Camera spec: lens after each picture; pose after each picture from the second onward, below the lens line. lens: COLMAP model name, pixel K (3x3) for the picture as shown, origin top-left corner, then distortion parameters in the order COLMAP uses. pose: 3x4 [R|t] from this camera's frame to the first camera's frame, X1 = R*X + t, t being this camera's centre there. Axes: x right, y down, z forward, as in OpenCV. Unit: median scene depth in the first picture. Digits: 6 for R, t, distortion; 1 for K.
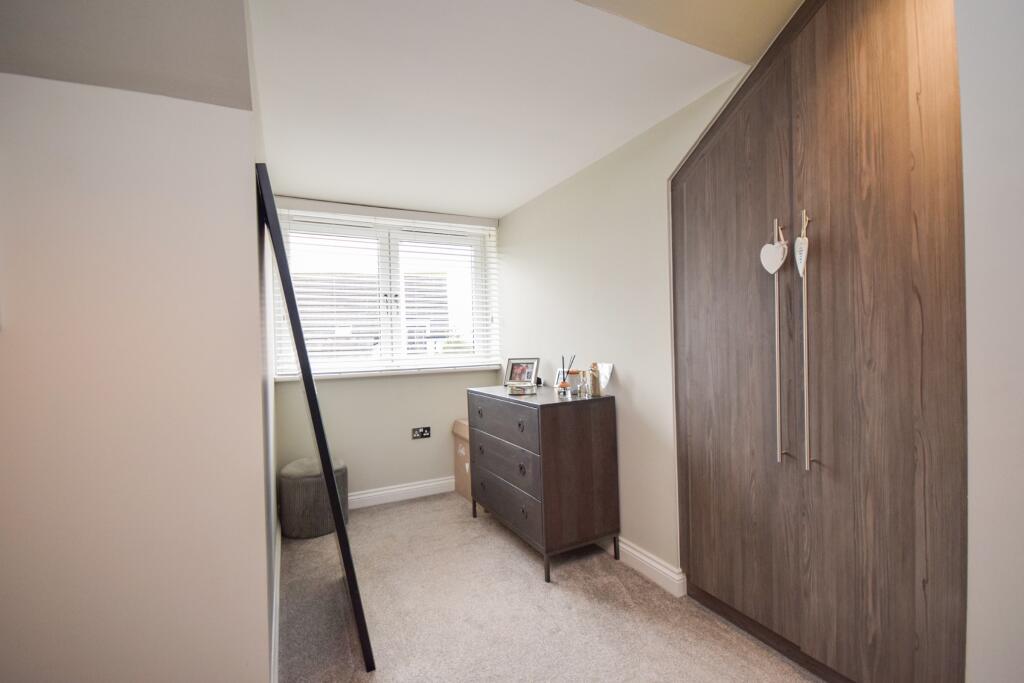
lens RADIAL K [[456.3, 0, 514.1], [0, 456.3, 341.4], [0, 0, 1]] dist [0.000422, 0.000132]
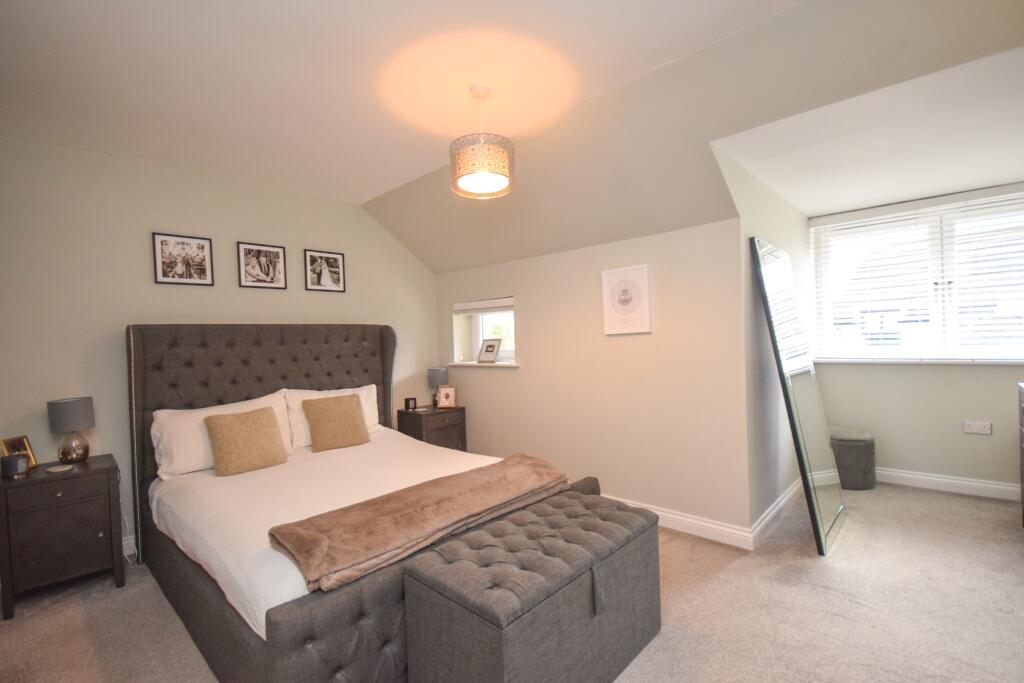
lens RADIAL K [[456.3, 0, 514.0], [0, 456.3, 342.7], [0, 0, 1]] dist [0.000422, 0.000132]
pose [[0.354339, 0.028722, -0.934676, 0.337911], [0.009331, 0.999370, 0.034247, -0.016337], [0.935071, -0.020857, 0.353848, -0.218914]]
